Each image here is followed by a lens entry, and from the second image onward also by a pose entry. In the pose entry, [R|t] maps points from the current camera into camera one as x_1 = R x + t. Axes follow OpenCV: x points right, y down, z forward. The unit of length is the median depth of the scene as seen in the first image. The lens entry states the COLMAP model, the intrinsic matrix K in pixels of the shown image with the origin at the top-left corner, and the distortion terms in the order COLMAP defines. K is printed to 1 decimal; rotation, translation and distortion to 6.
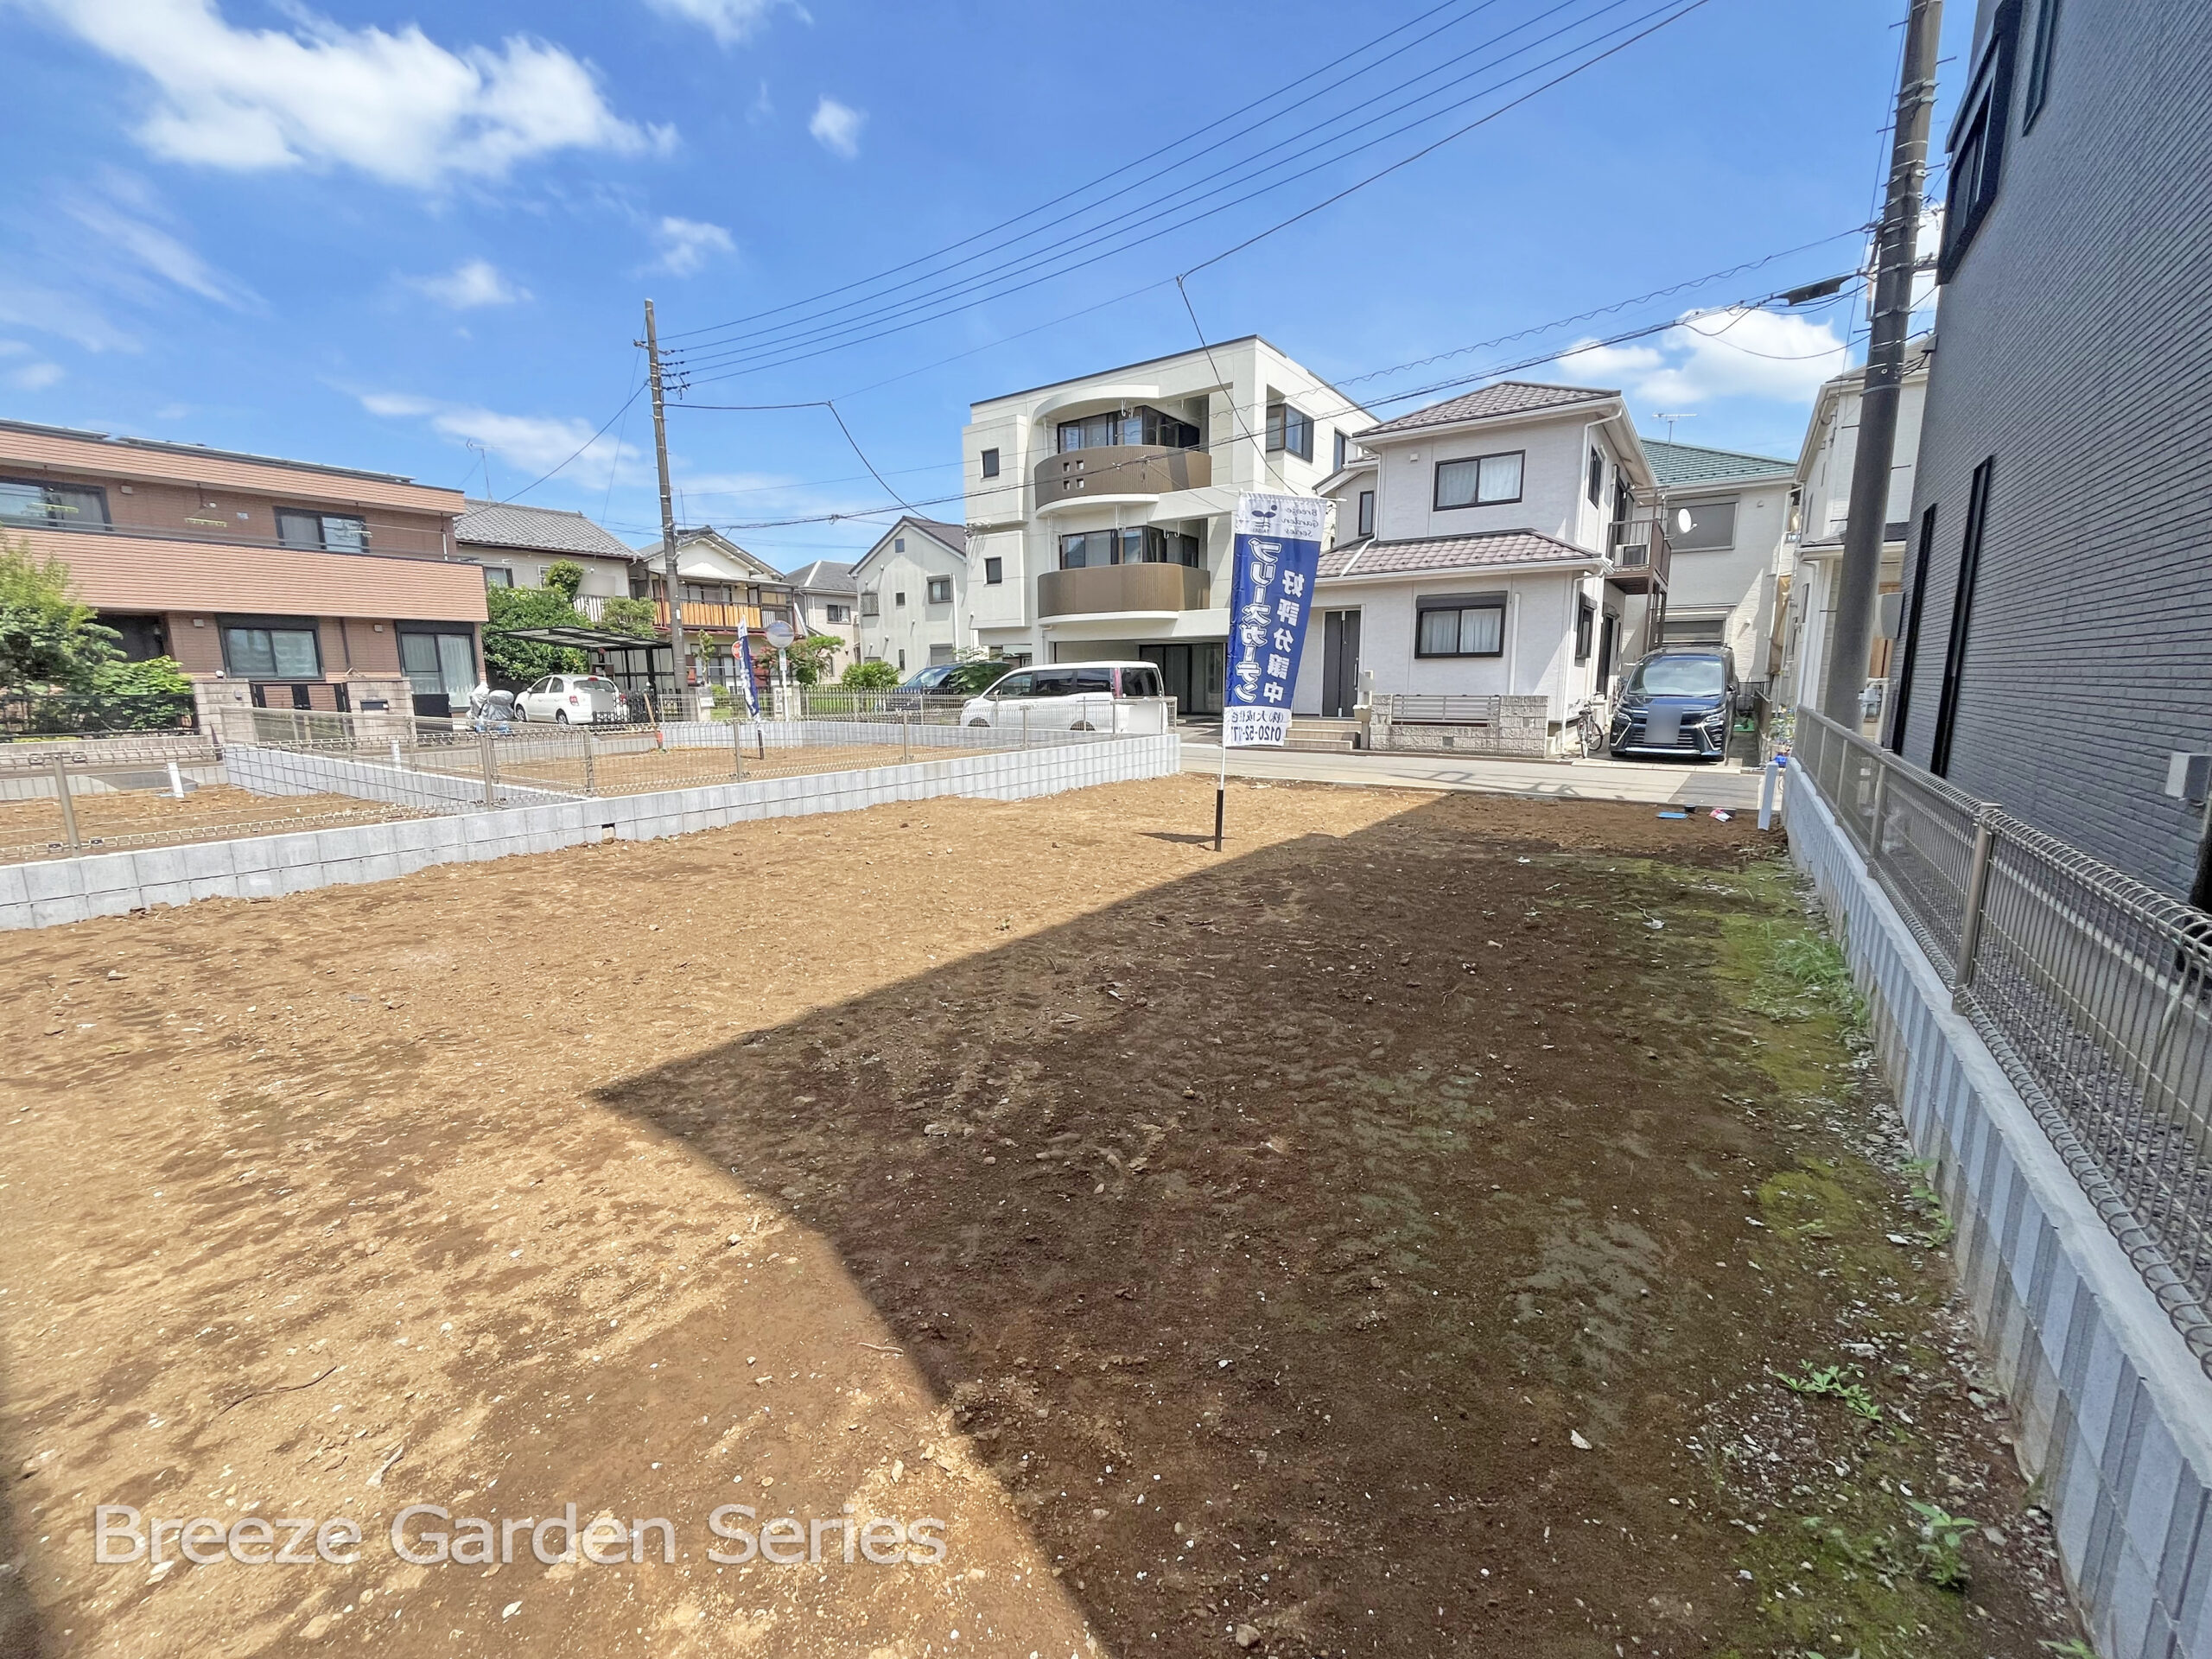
lens RADIAL K [[888.7, 0, 1107.4], [0, 888.7, 828.3], [0, 0, 1]] dist [-0.001841, -0.000410]
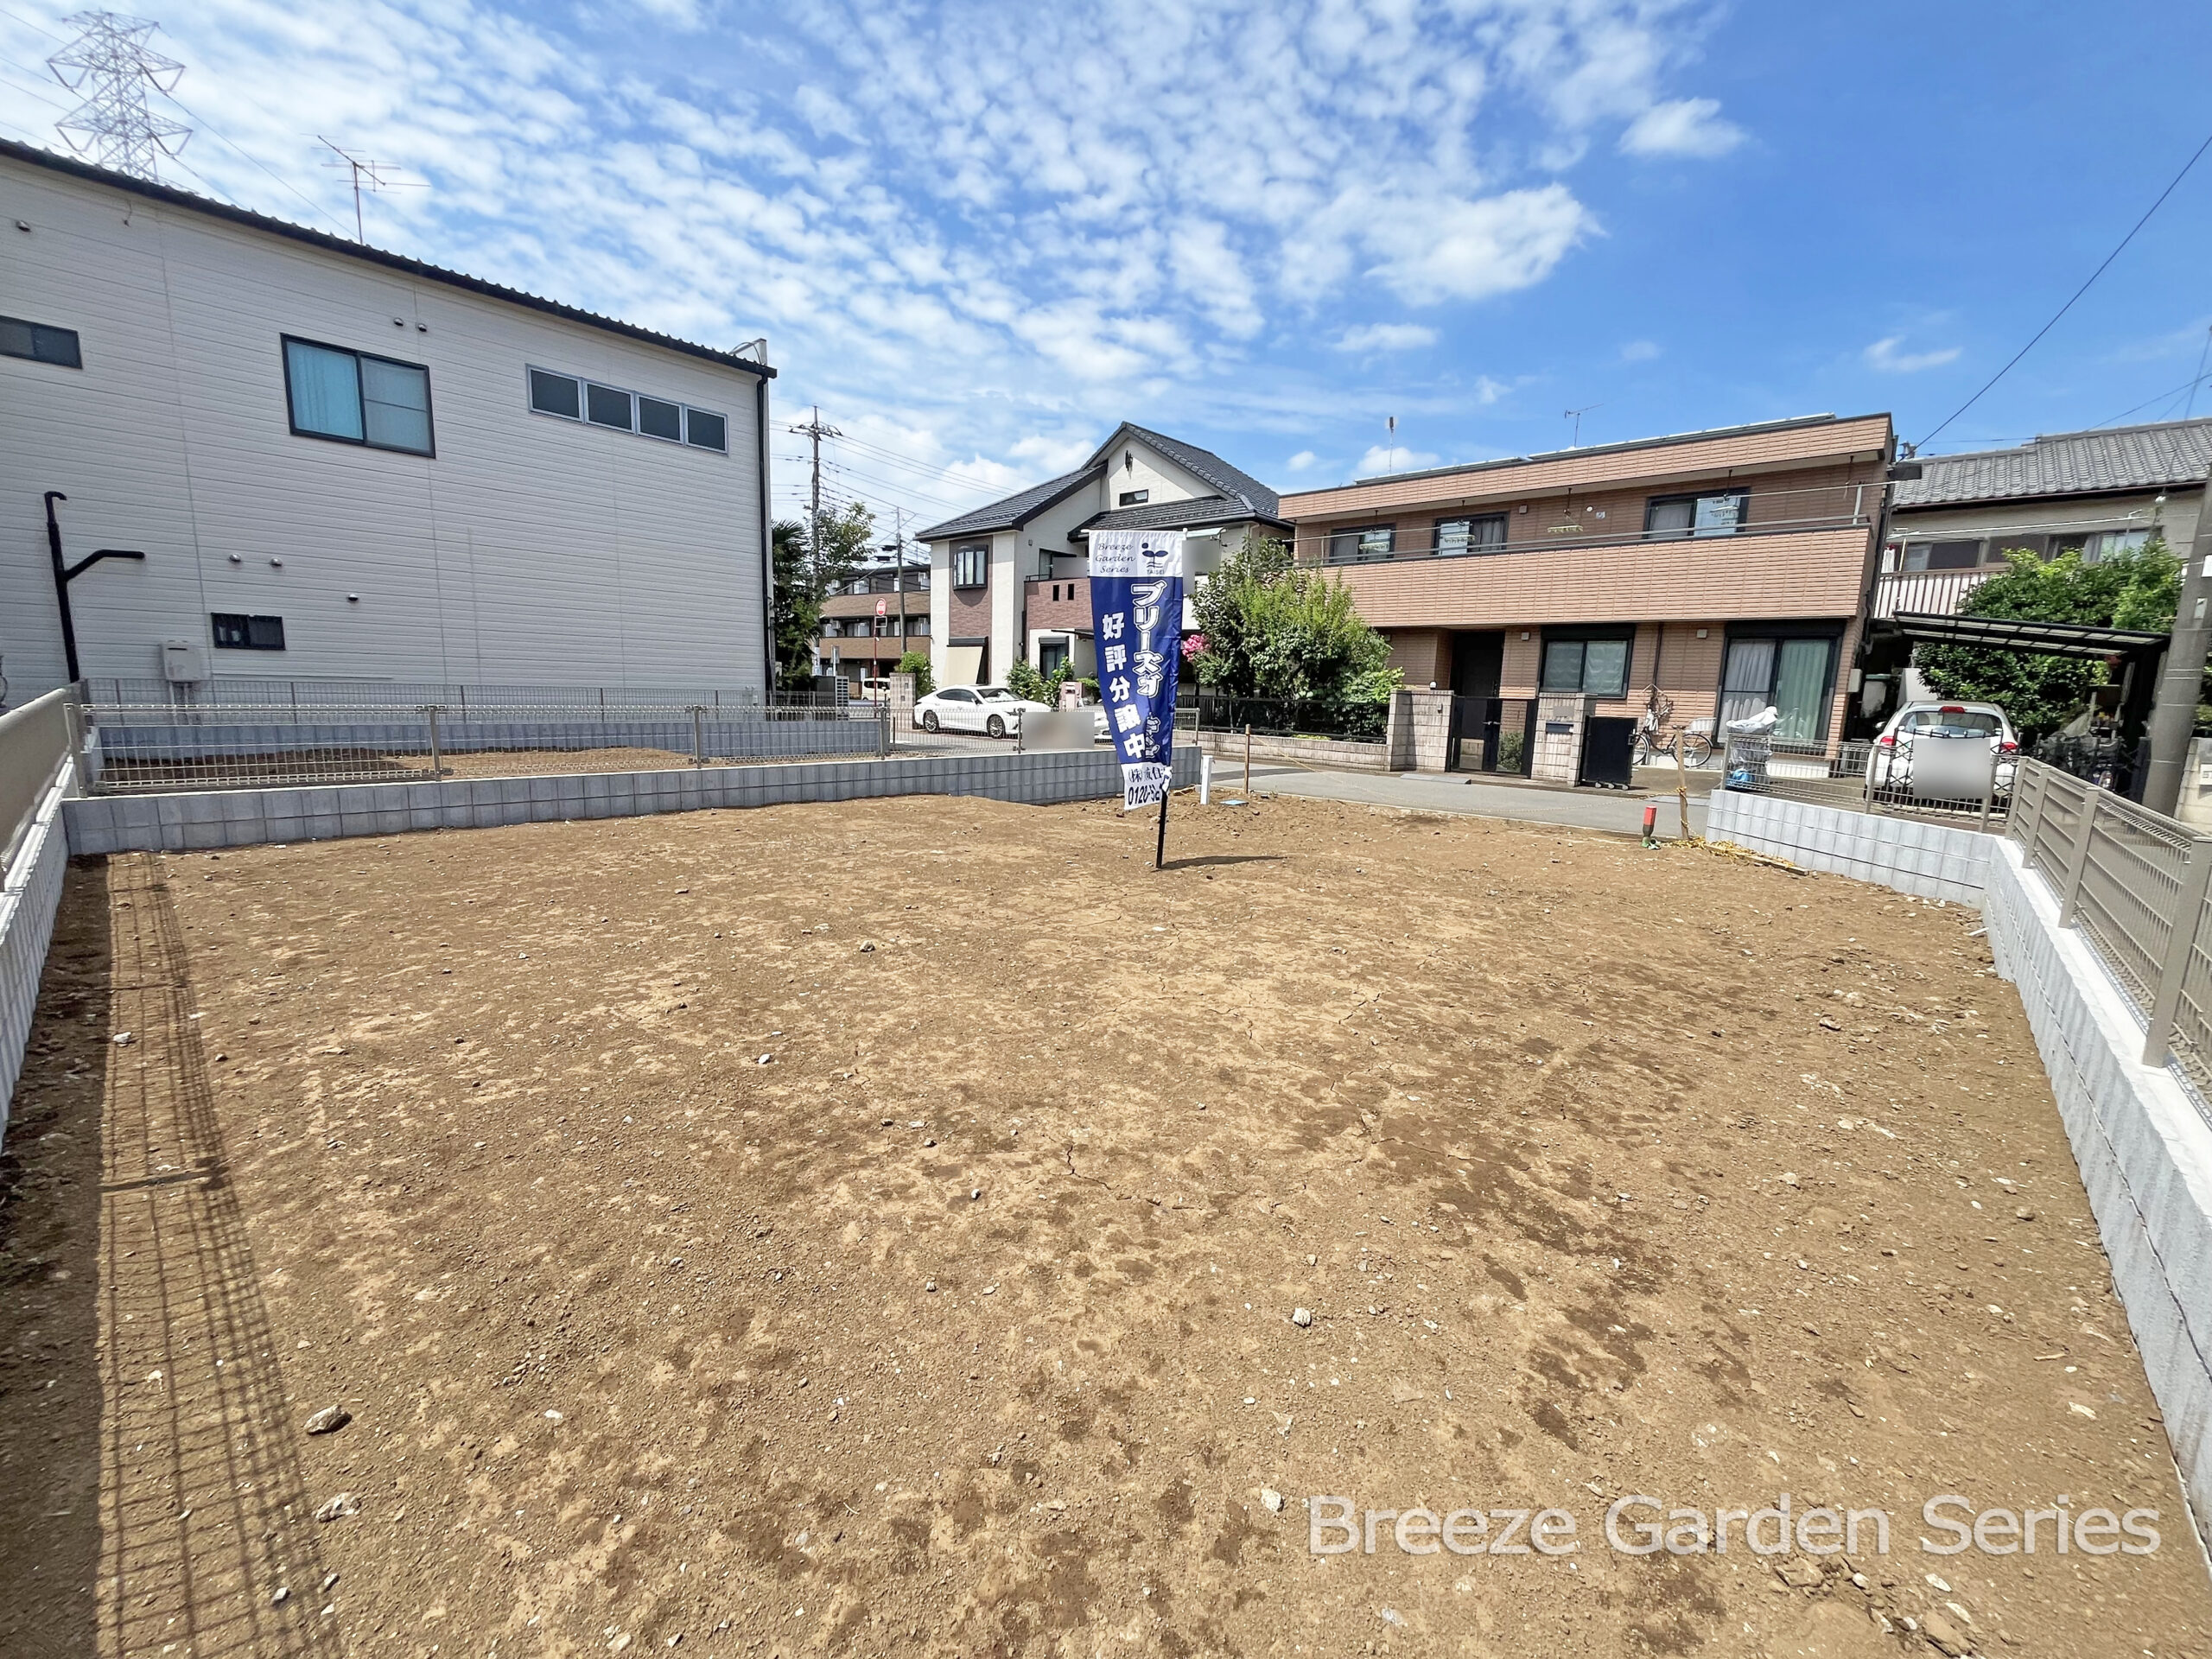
lens RADIAL K [[888.7, 0, 1107.4], [0, 888.7, 828.3], [0, 0, 1]] dist [-0.001841, -0.000410]
pose [[-0.129597, 0.158436, -0.978827, 0.018471], [-0.197486, 0.963251, 0.182062, -0.100802], [0.971702, 0.216899, -0.093546, 0.602601]]
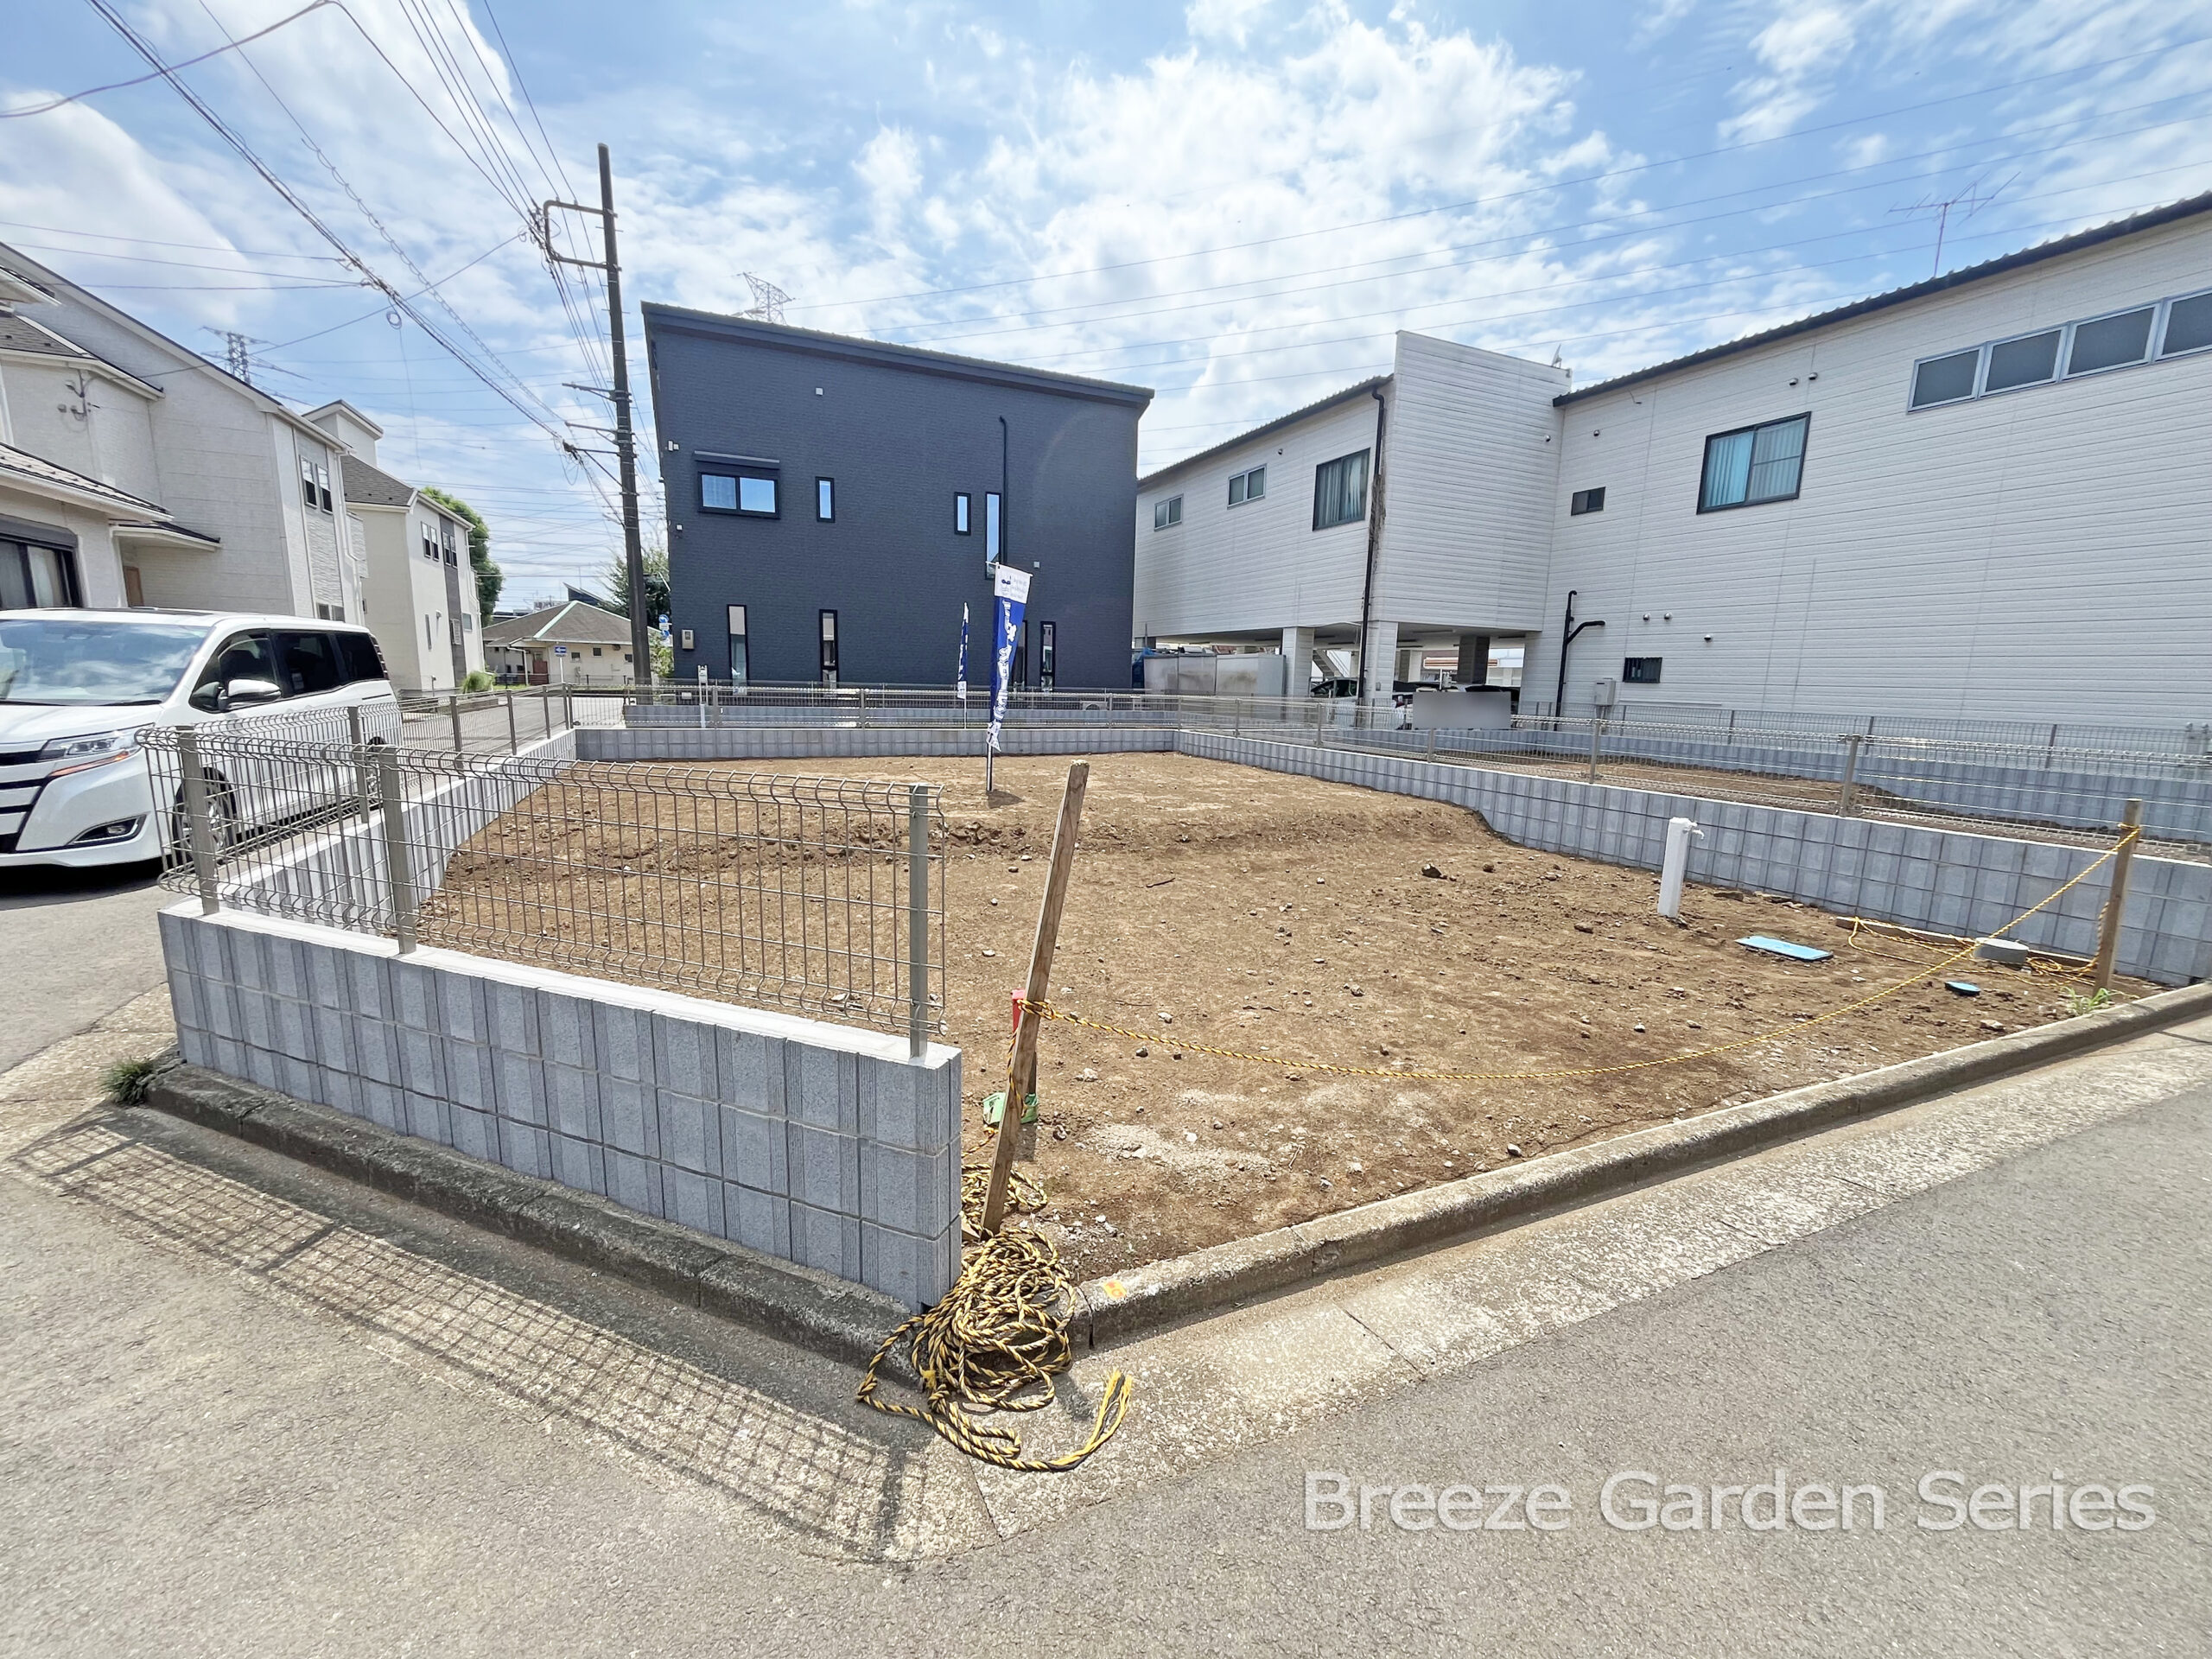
lens RADIAL K [[890.1, 0, 1104.5], [0, 890.1, 822.1], [0, 0, 1]] dist [-0.002626, -0.000473]
pose [[-0.855748, -0.098188, 0.507990, -0.471268], [0.067012, 0.952523, 0.296999, -0.144273], [-0.513034, 0.288198, -0.808540, 0.887062]]
